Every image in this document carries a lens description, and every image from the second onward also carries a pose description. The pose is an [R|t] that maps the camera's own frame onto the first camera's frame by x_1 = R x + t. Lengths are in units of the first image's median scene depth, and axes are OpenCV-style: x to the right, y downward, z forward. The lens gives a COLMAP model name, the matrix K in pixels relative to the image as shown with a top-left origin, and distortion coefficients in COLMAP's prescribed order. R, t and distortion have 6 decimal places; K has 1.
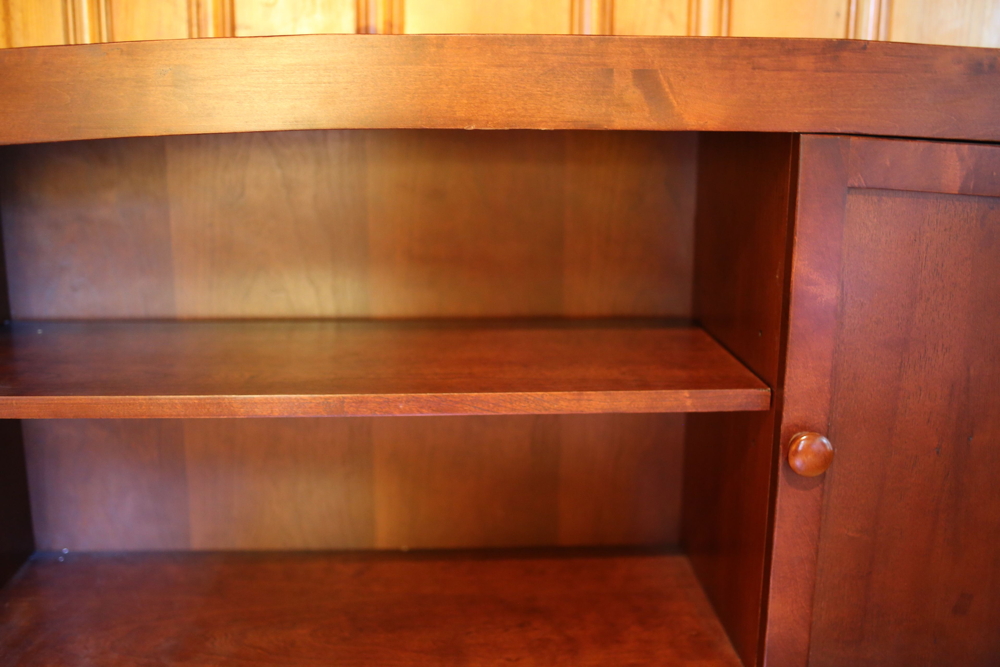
lens RADIAL K [[1007.2, 0, 500.0], [0, 1007.2, 333.5], [0, 0, 1]] dist [-0.070078, 0.038138]
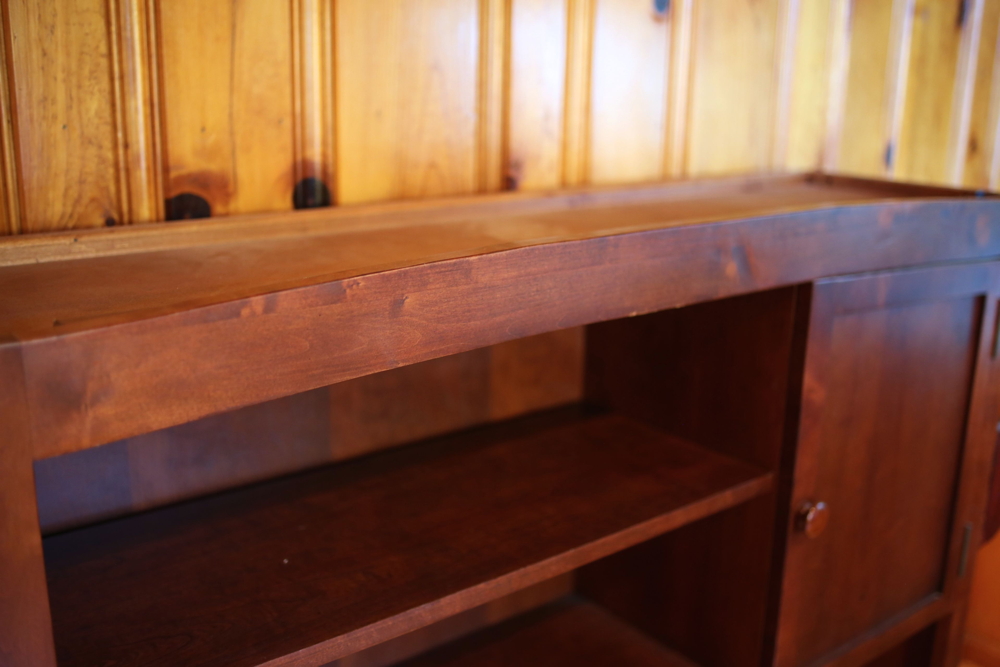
lens RADIAL K [[1007.2, 0, 500.0], [0, 1007.2, 333.5], [0, 0, 1]] dist [-0.070078, 0.038138]
pose [[0.820321, -0.140873, 0.554281, -0.690658], [0.115192, 0.990024, 0.081137, -0.263553], [-0.560182, -0.002710, 0.828365, 0.156899]]
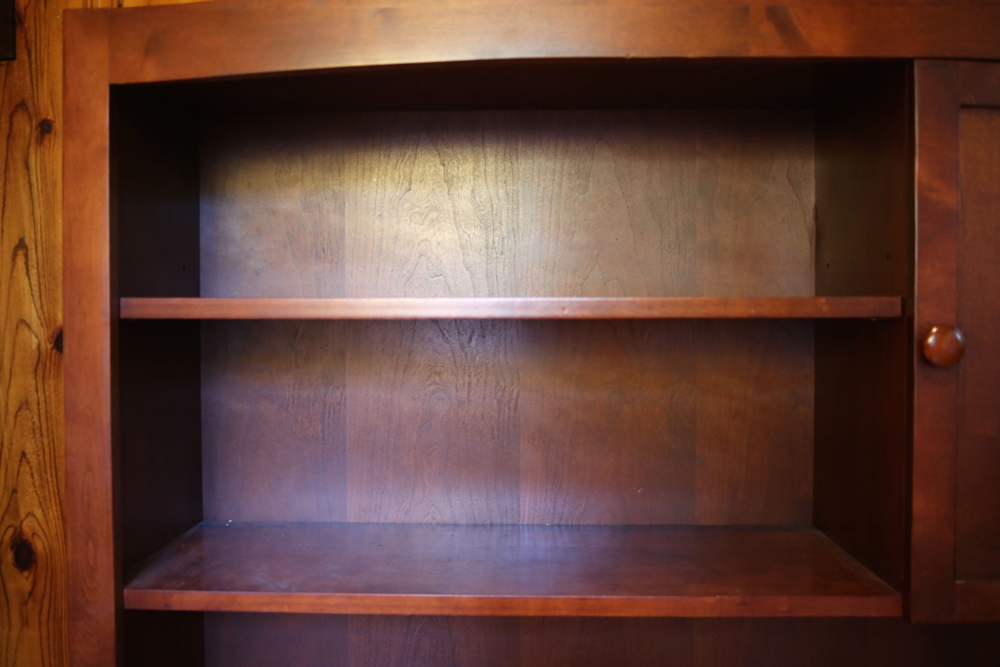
lens RADIAL K [[1007.2, 0, 500.0], [0, 1007.2, 333.5], [0, 0, 1]] dist [-0.070078, 0.038138]
pose [[0.995871, -0.004110, -0.090690, -0.068083], [-0.013624, 0.980896, -0.194057, 0.316200], [0.089755, 0.194491, 0.976789, -0.093960]]
